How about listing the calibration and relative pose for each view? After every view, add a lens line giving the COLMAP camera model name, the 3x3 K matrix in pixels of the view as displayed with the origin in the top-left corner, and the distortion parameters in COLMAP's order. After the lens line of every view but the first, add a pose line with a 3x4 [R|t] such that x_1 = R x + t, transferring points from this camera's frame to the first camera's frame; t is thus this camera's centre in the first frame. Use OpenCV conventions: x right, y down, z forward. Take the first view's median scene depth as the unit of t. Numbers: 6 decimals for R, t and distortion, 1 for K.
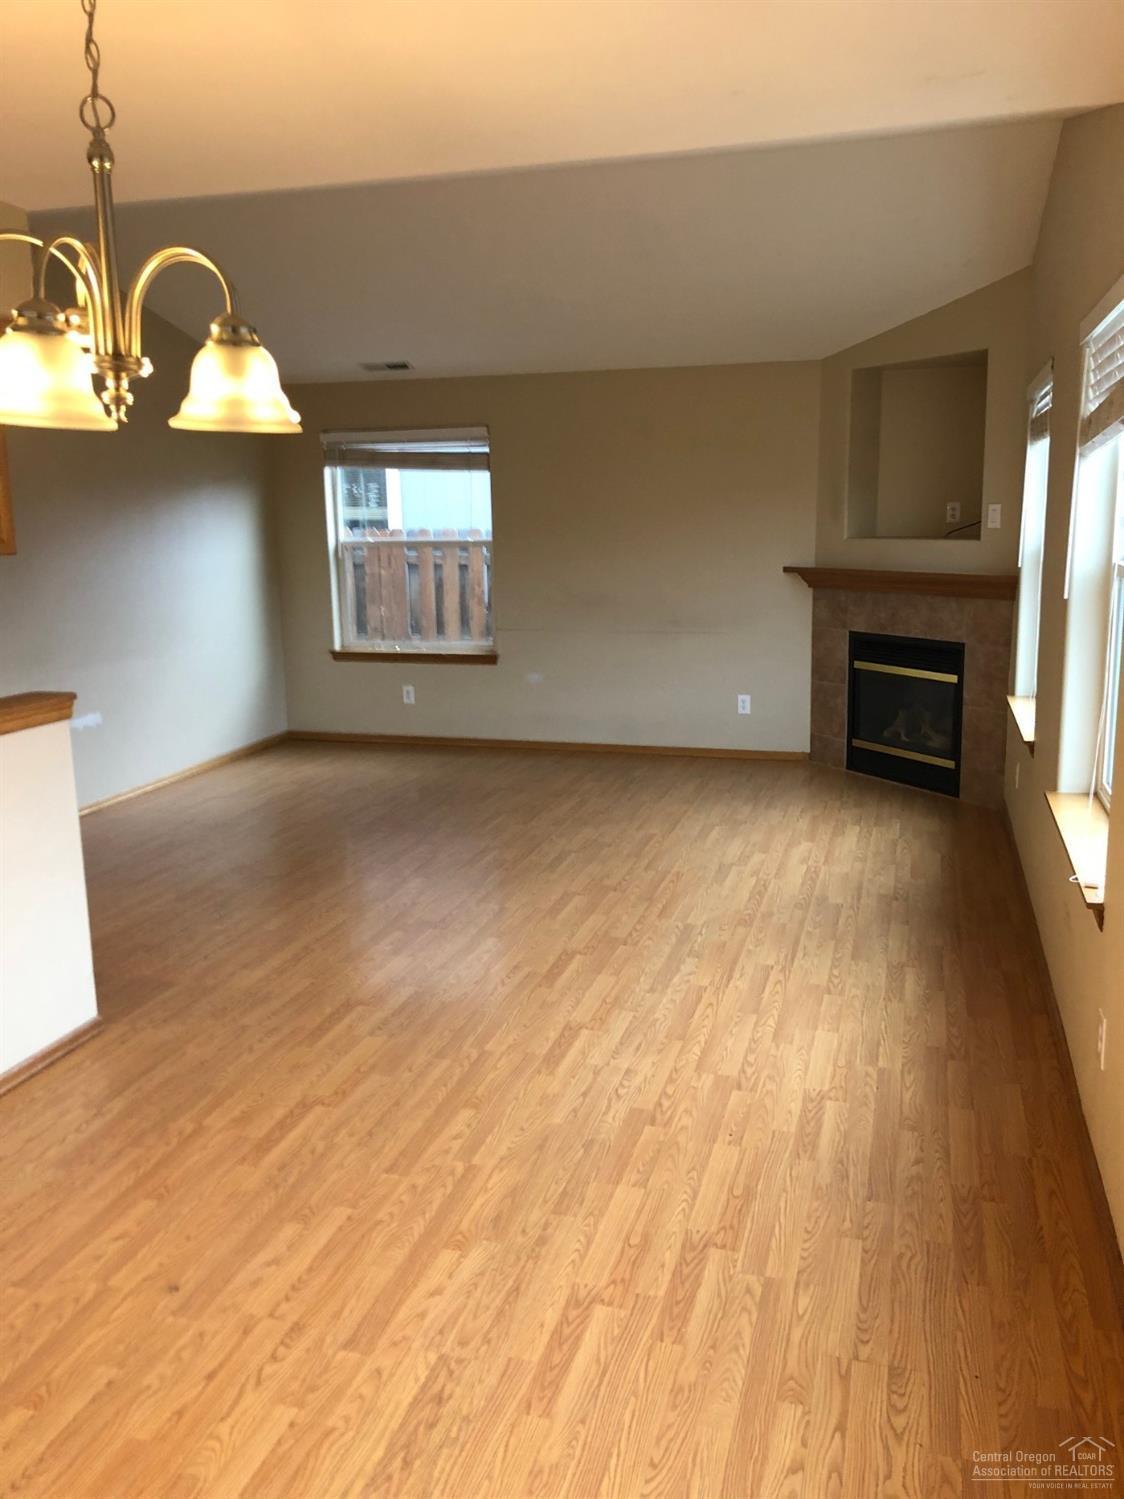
lens RADIAL K [[1222.1, 0, 562.9], [0, 1222.1, 747.8], [0, 0, 1]] dist [-0.008900, -0.003828]
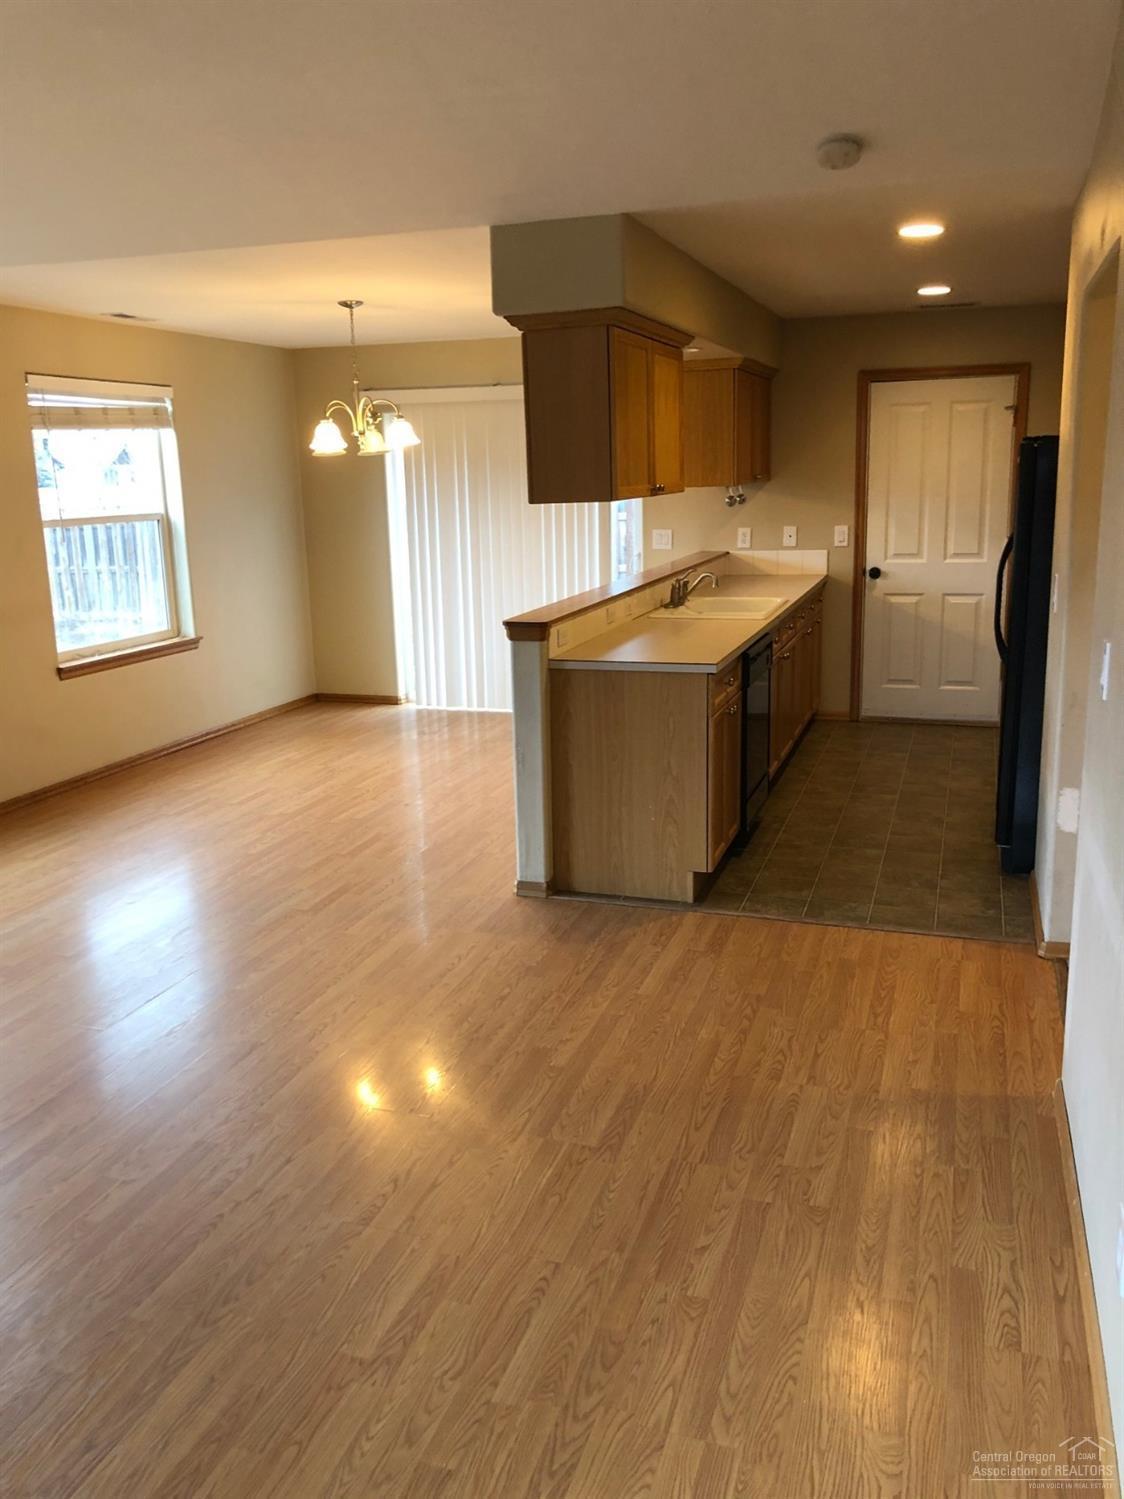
lens RADIAL K [[1222.1, 0, 556.9], [0, 1222.1, 750.7], [0, 0, 1]] dist [-0.008900, -0.003828]
pose [[-0.998715, 0.023112, 0.045099, -0.579705], [0.039647, 0.910640, 0.411295, -0.491825], [-0.031563, 0.412554, -0.910386, 2.503421]]
